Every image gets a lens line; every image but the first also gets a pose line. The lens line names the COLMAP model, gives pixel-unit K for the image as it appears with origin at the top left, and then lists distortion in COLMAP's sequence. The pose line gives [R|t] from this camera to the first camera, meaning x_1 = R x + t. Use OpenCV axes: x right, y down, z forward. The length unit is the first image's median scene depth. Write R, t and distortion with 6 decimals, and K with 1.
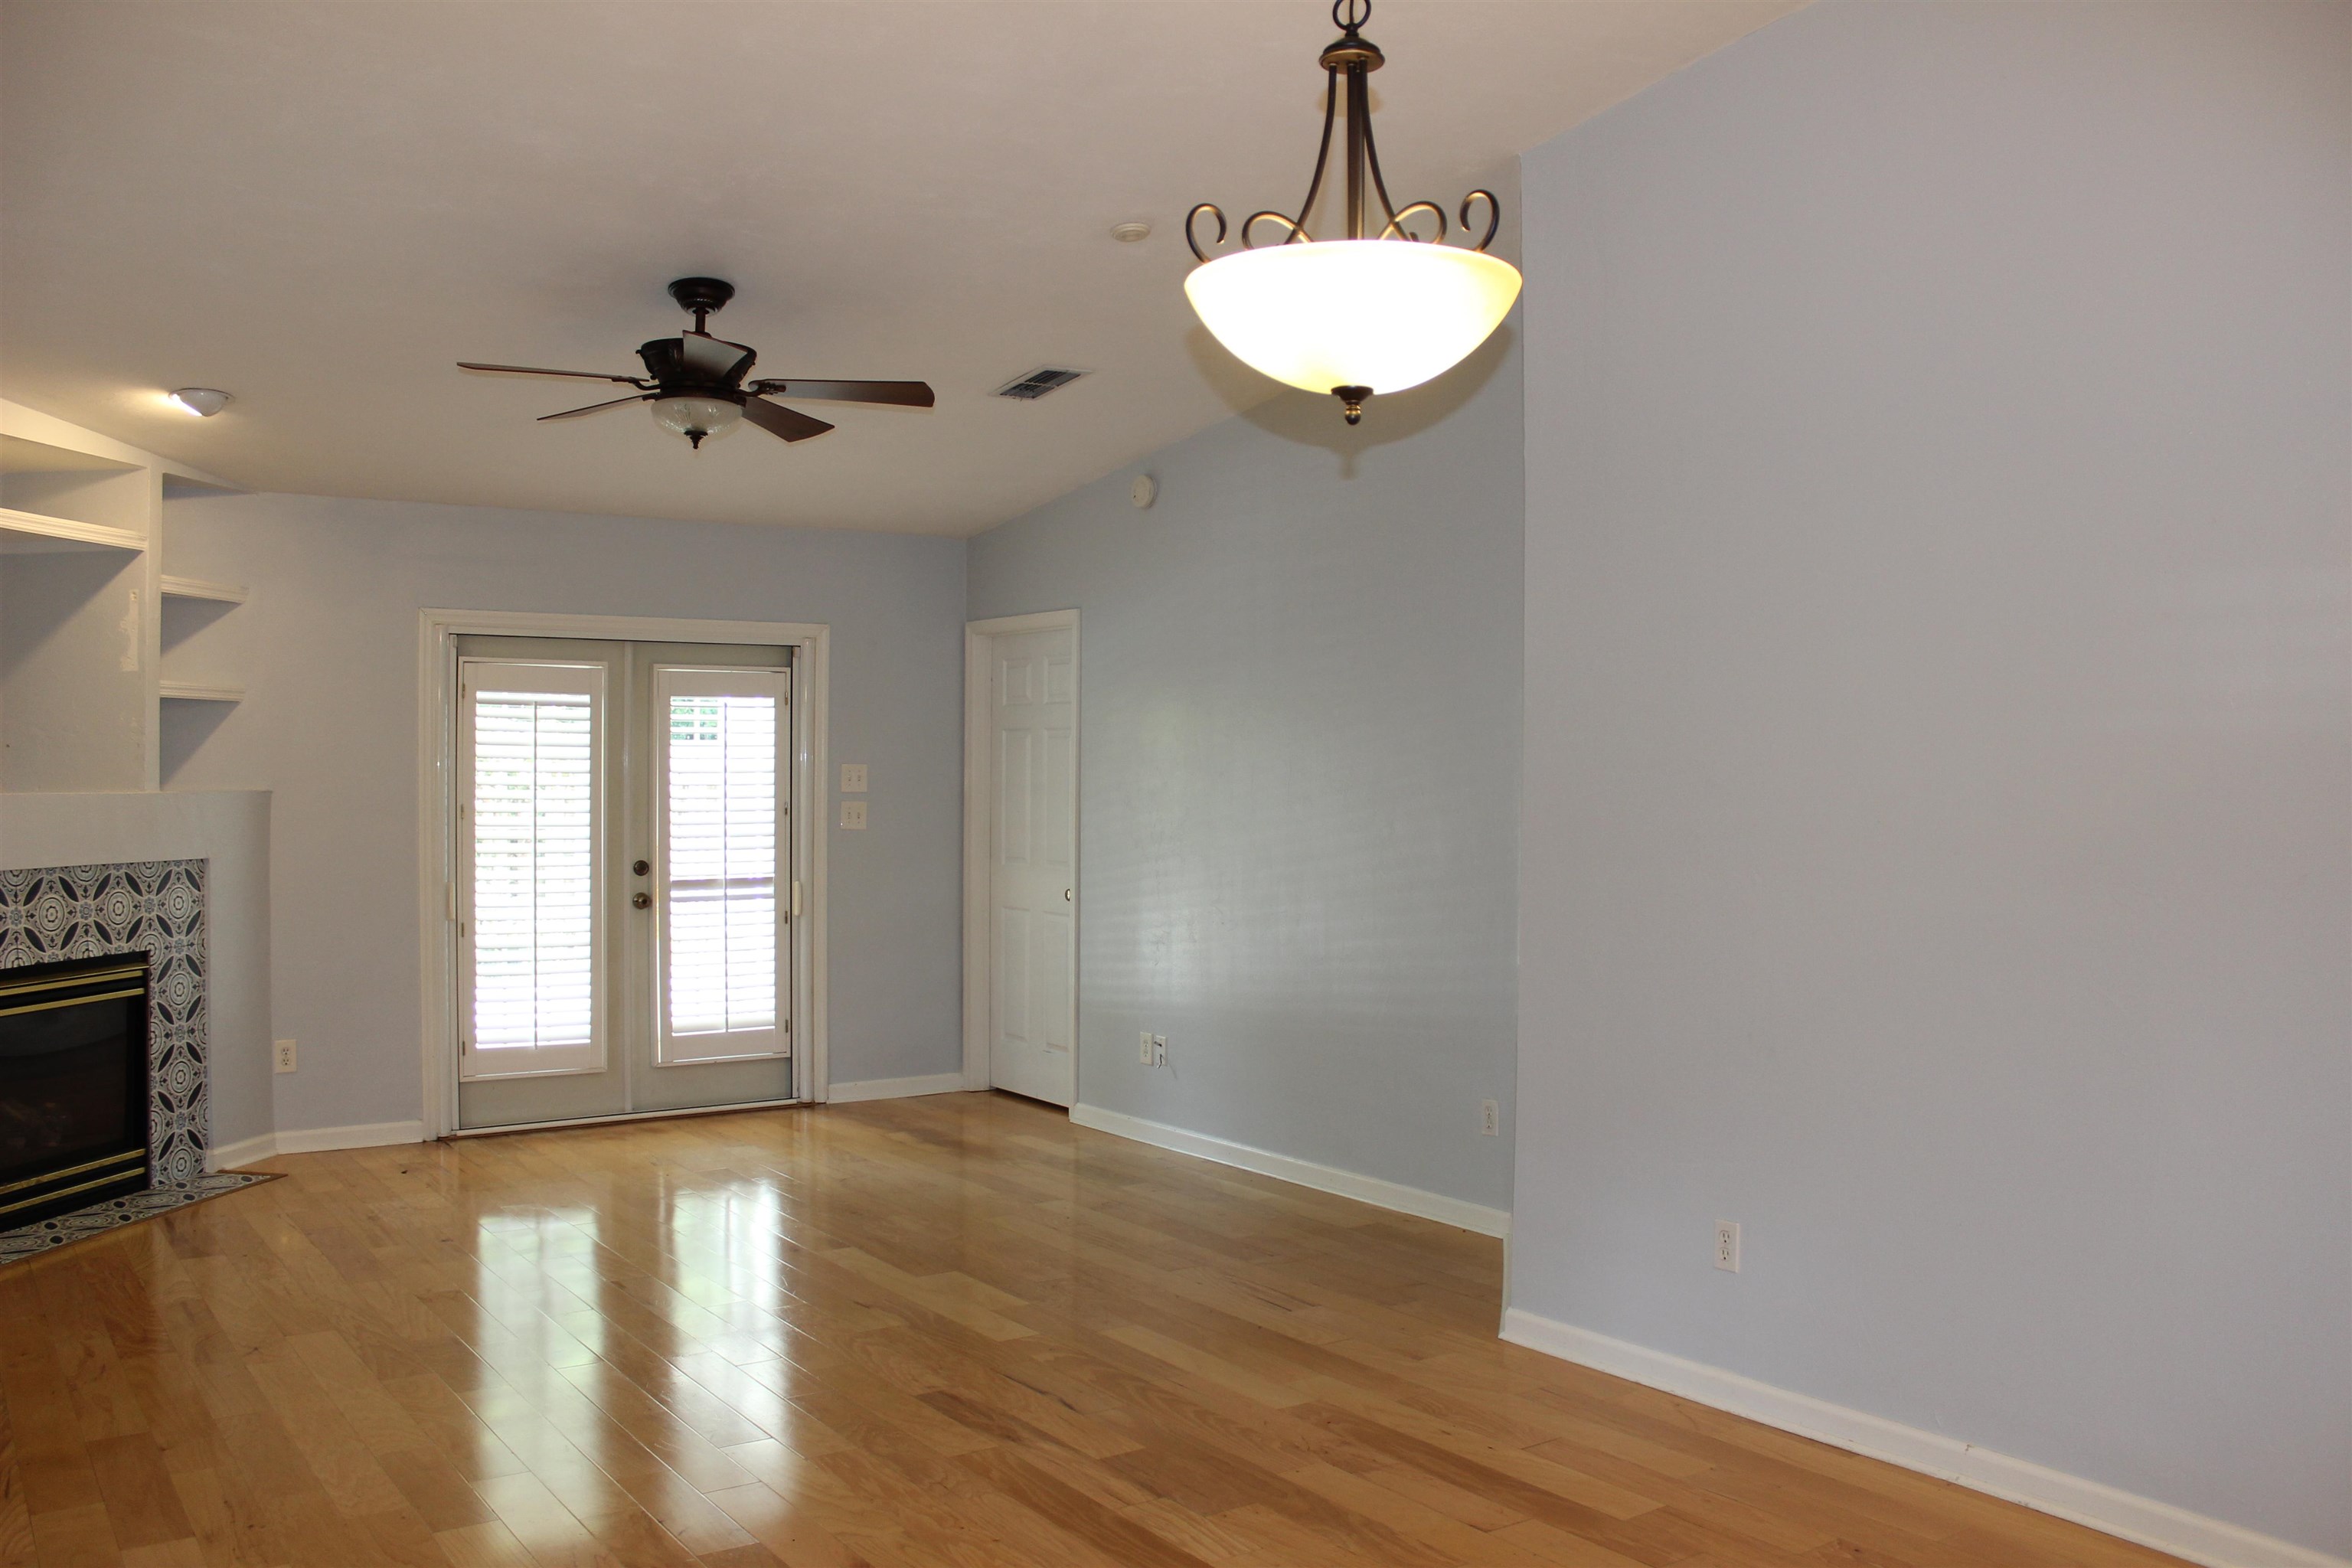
lens RADIAL K [[1924.9, 0, 1168.0], [0, 1924.9, 798.4], [0, 0, 1]] dist [-0.169868, 0.150539]
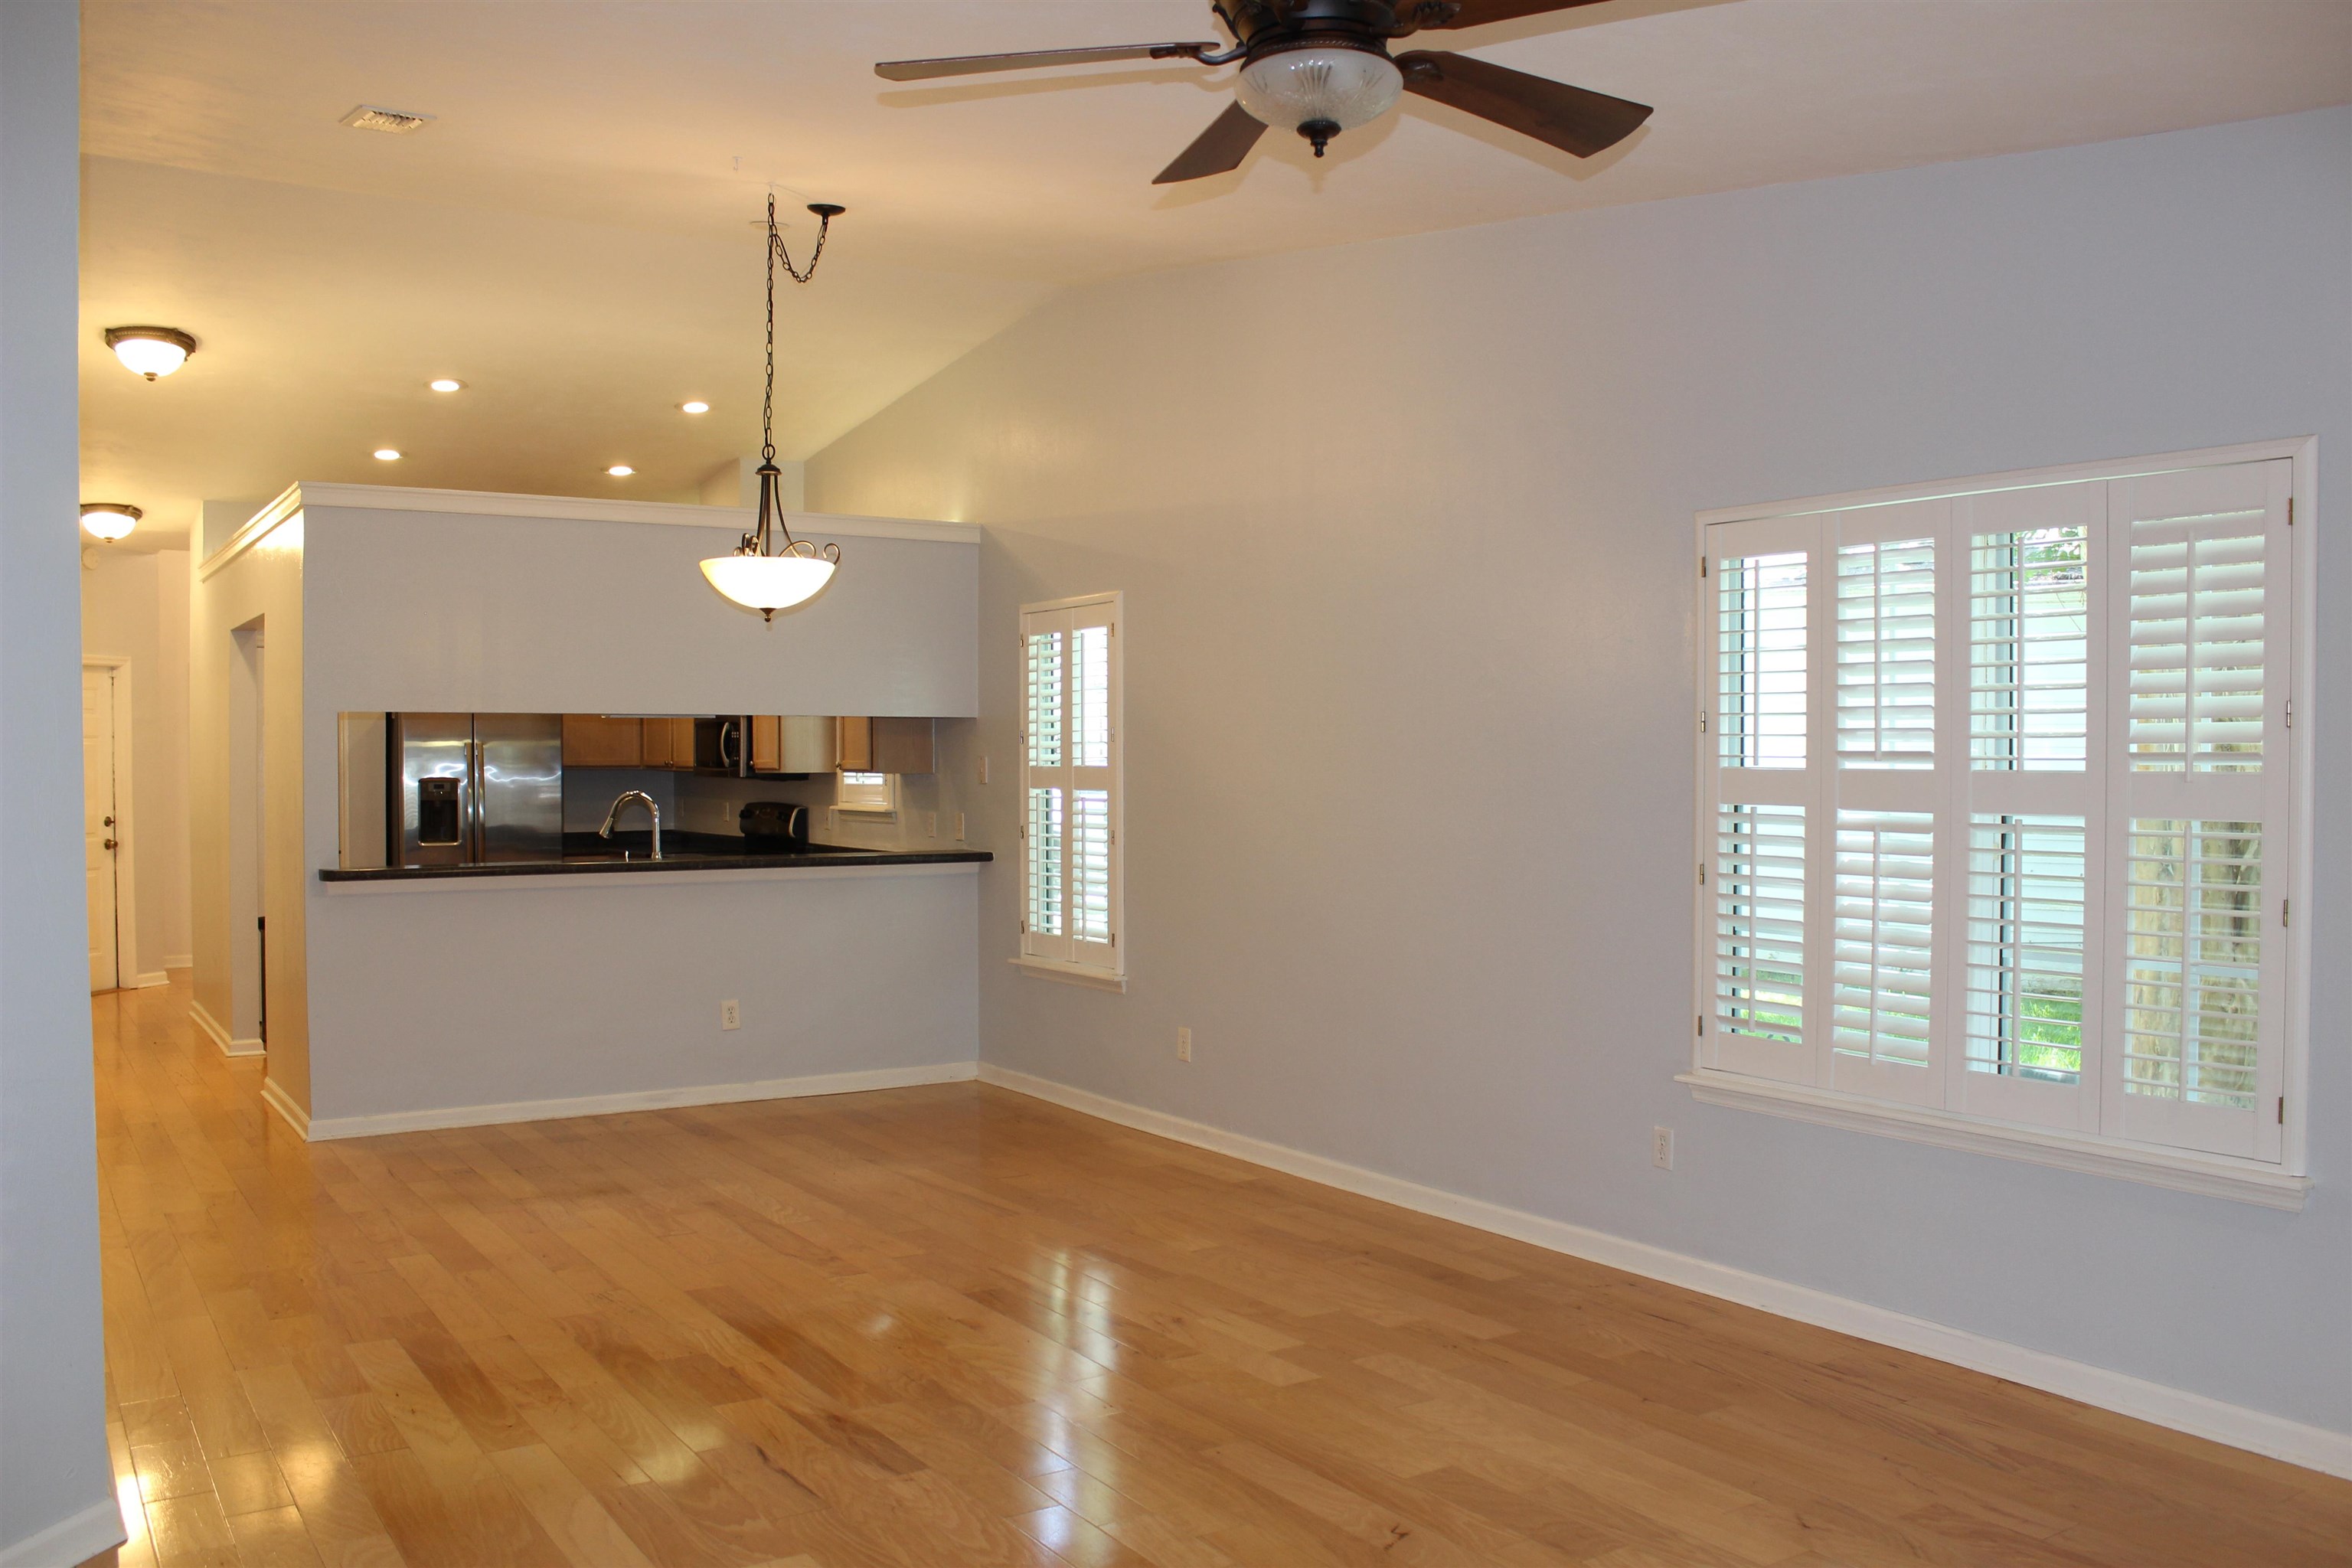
lens RADIAL K [[1924.9, 0, 1168.0], [0, 1924.9, 798.4], [0, 0, 1]] dist [-0.169868, 0.150539]
pose [[-0.999517, -0.003402, 0.030891, -0.177637], [-0.002355, 0.999424, 0.033841, -0.016965], [-0.030988, 0.033751, -0.998950, 1.218337]]
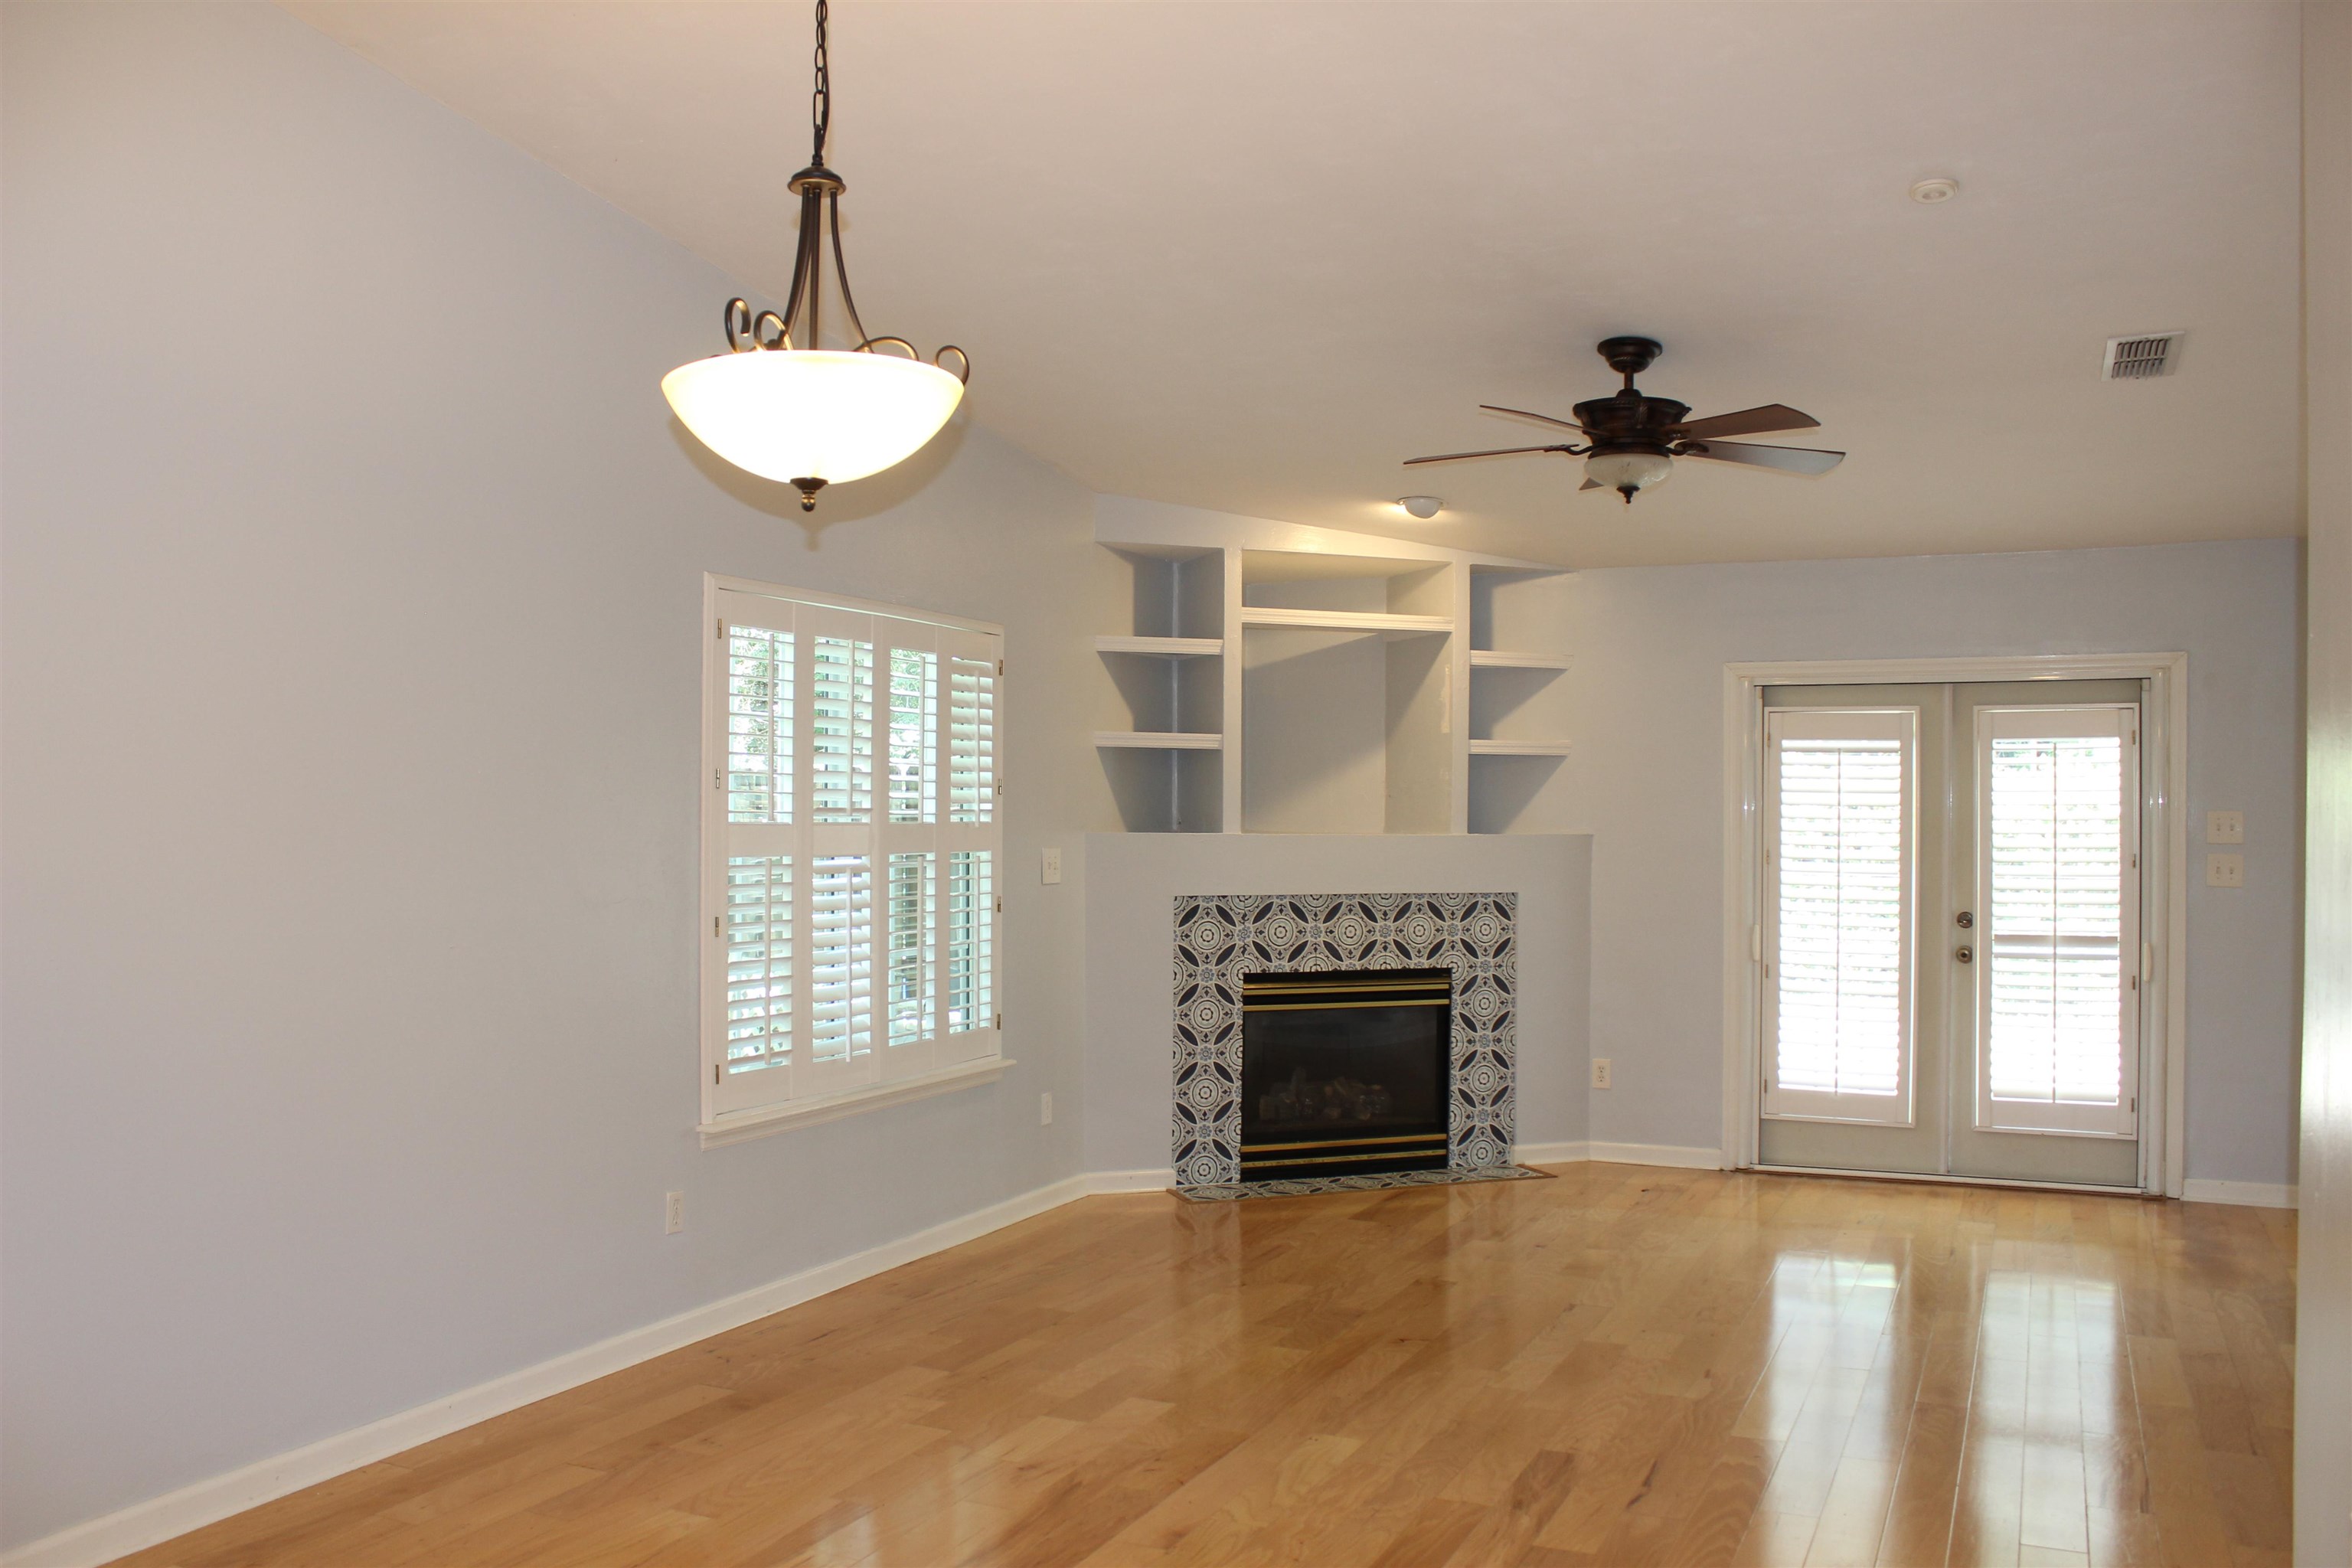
lens RADIAL K [[1924.9, 0, 1168.0], [0, 1924.9, 798.4], [0, 0, 1]] dist [-0.169868, 0.150539]
pose [[0.498717, -0.006971, -0.866737, 0.406255], [-0.014925, 0.999750, -0.016629, -0.003270], [0.866637, 0.021229, 0.498488, 0.218283]]
